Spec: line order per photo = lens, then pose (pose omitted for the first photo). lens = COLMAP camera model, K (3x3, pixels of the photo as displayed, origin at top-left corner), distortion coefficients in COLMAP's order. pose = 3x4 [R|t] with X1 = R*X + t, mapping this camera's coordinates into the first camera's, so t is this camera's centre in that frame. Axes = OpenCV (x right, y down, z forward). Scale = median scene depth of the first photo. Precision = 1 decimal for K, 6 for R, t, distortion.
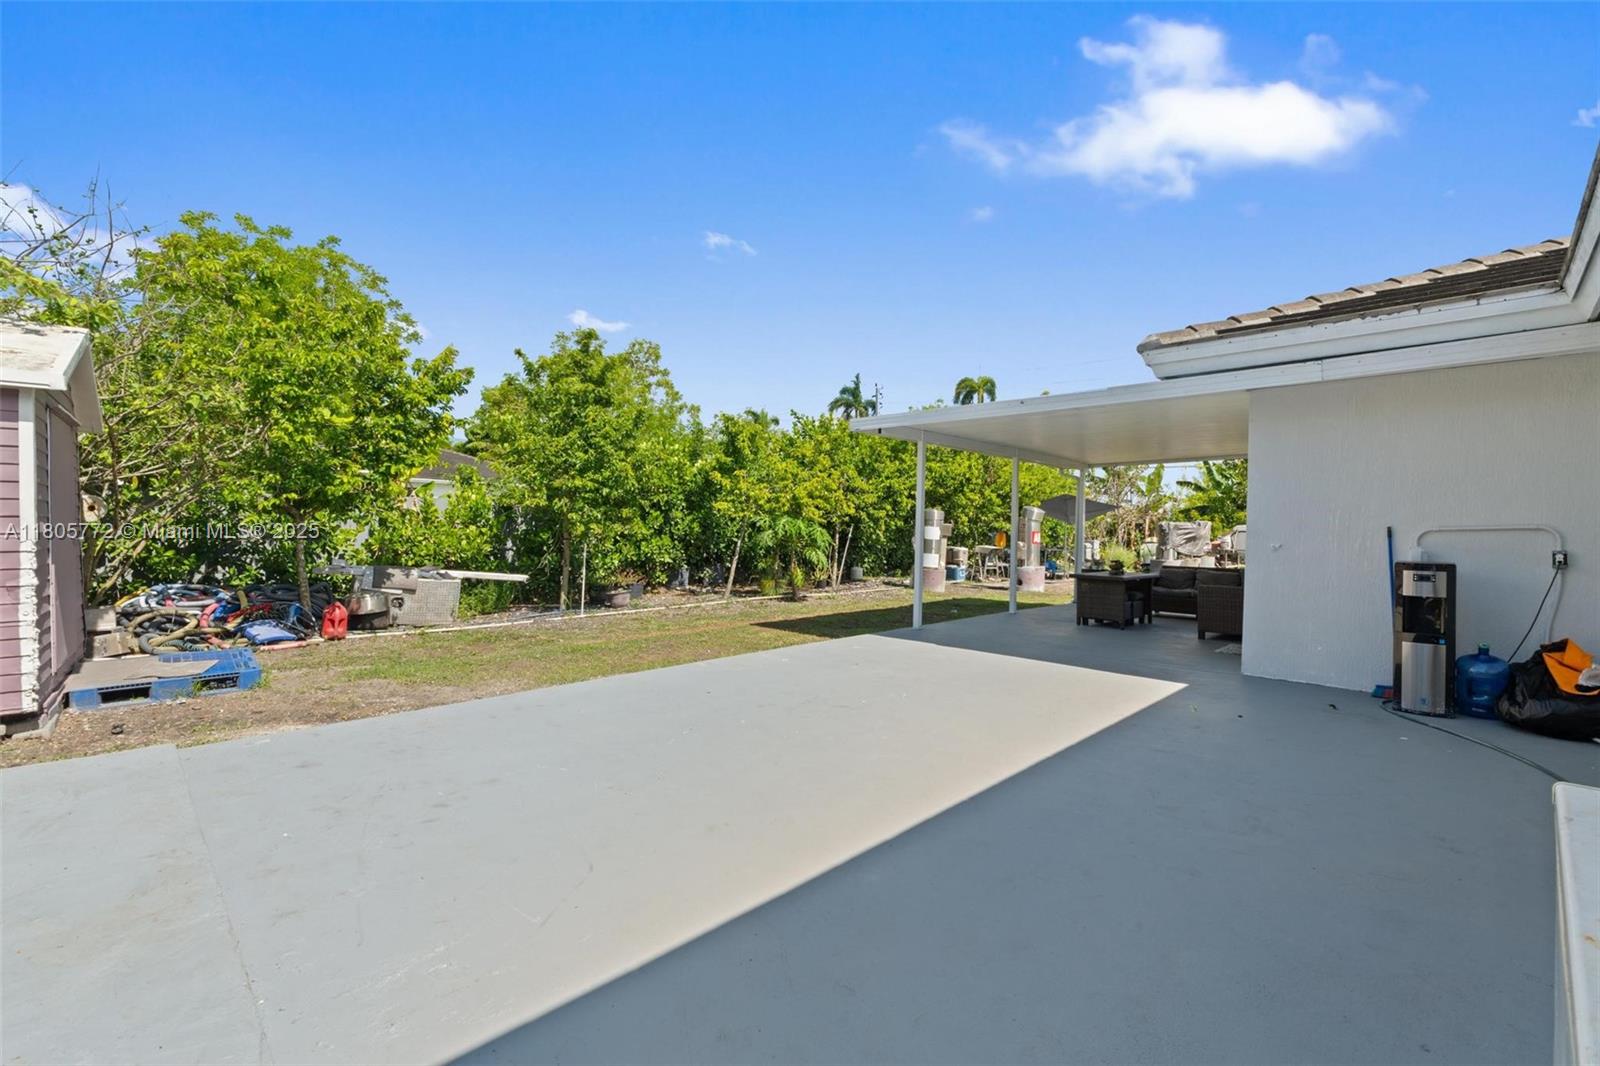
lens RADIAL K [[685.5, 0, 813.8], [0, 685.5, 529.3], [0, 0, 1]] dist [-0.003375, -0.000339]
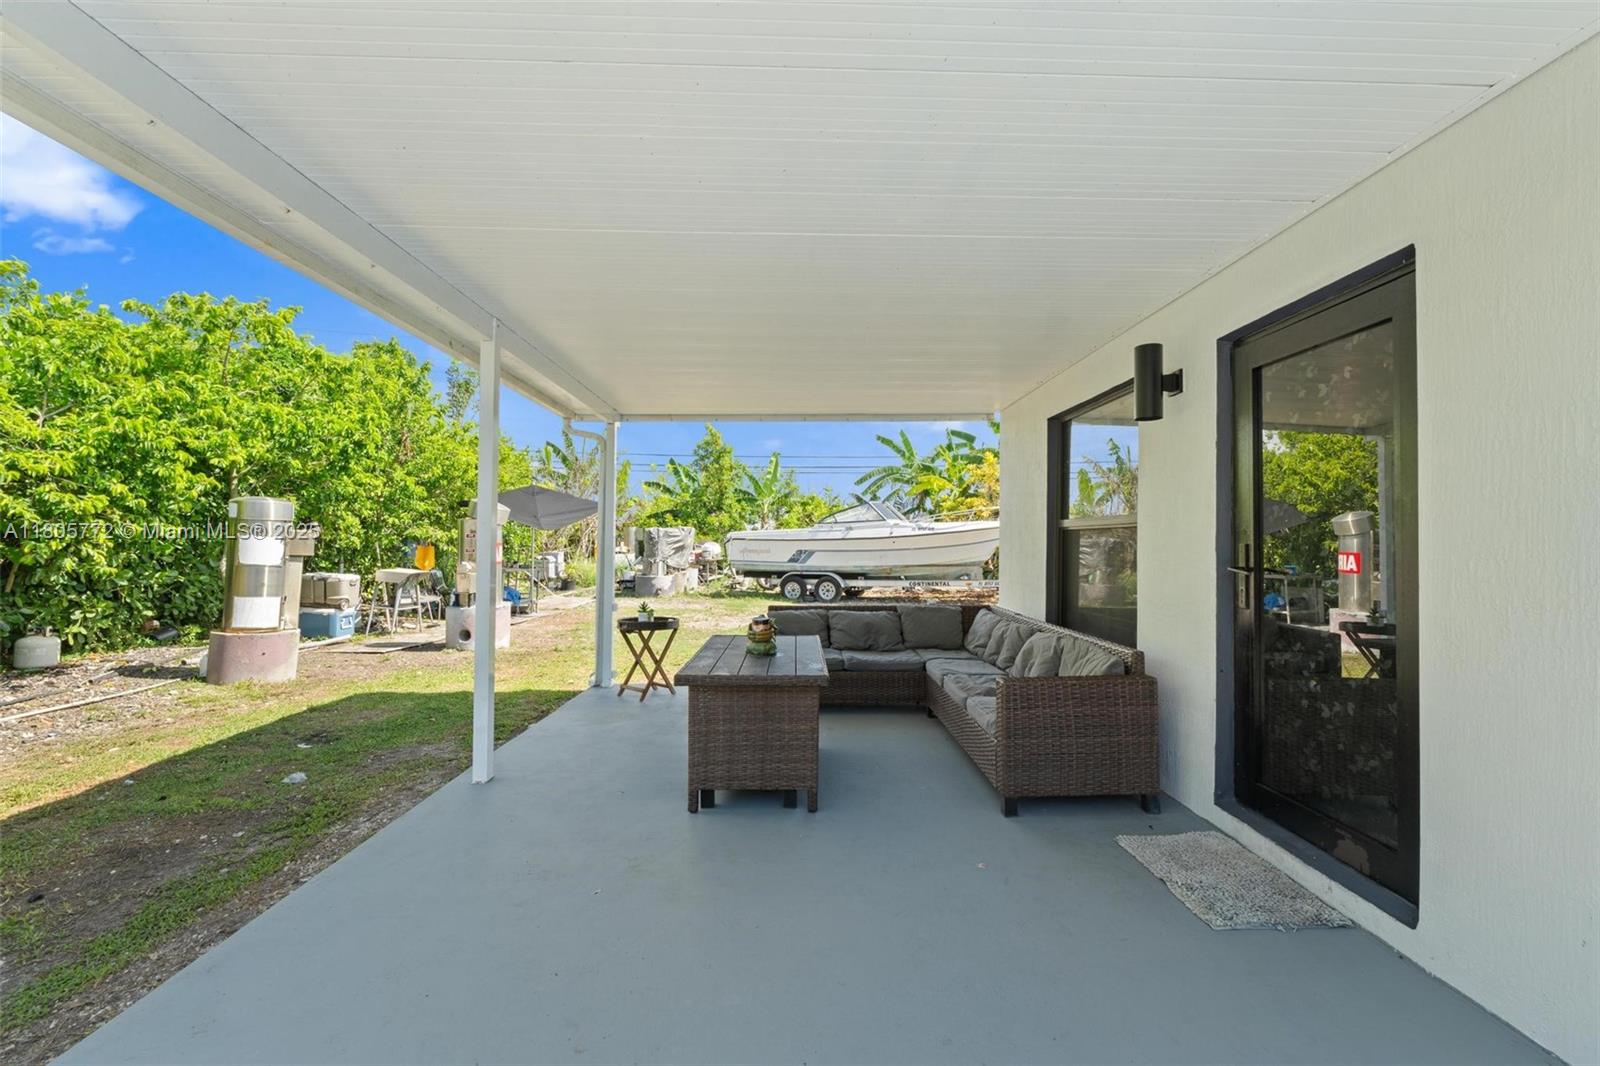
lens RADIAL K [[685.5, 0, 813.8], [0, 685.5, 529.3], [0, 0, 1]] dist [-0.003375, -0.000339]
pose [[0.699006, -0.000485, 0.715116, 0.089359], [0.008177, 0.999940, -0.007314, -0.001675], [-0.715069, 0.010960, 0.698968, 0.366074]]
